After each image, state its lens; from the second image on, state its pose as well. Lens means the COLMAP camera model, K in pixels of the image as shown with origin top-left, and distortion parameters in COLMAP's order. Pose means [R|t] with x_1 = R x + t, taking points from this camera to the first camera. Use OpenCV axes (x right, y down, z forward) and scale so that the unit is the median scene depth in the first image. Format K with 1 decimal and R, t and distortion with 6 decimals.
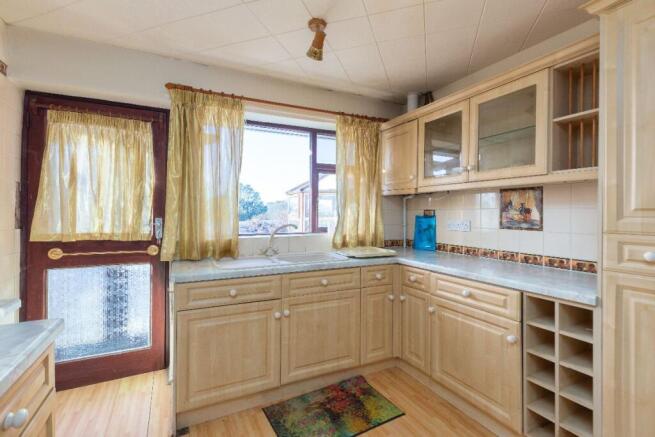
lens RADIAL K [[297.8, 0, 326.9], [0, 297.8, 213.0], [0, 0, 1]] dist [-0.008985, 0.000444]
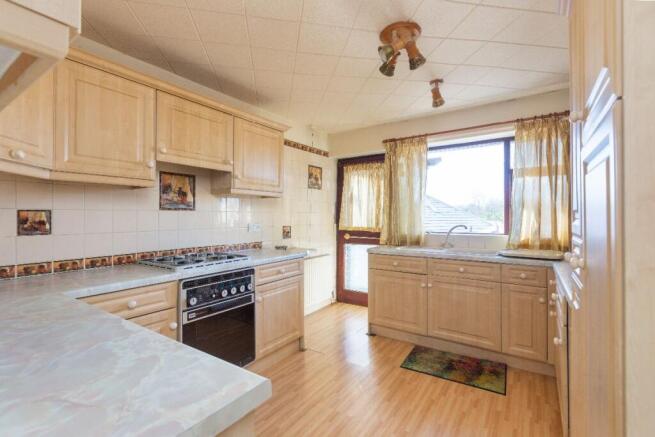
lens RADIAL K [[297.8, 0, 326.0], [0, 297.8, 217.2], [0, 0, 1]] dist [-0.008985, 0.000444]
pose [[0.478845, -0.001835, -0.877897, 0.822127], [0.000084, 0.999998, -0.002045, 0.010487], [0.877899, 0.000906, 0.478845, -0.113622]]
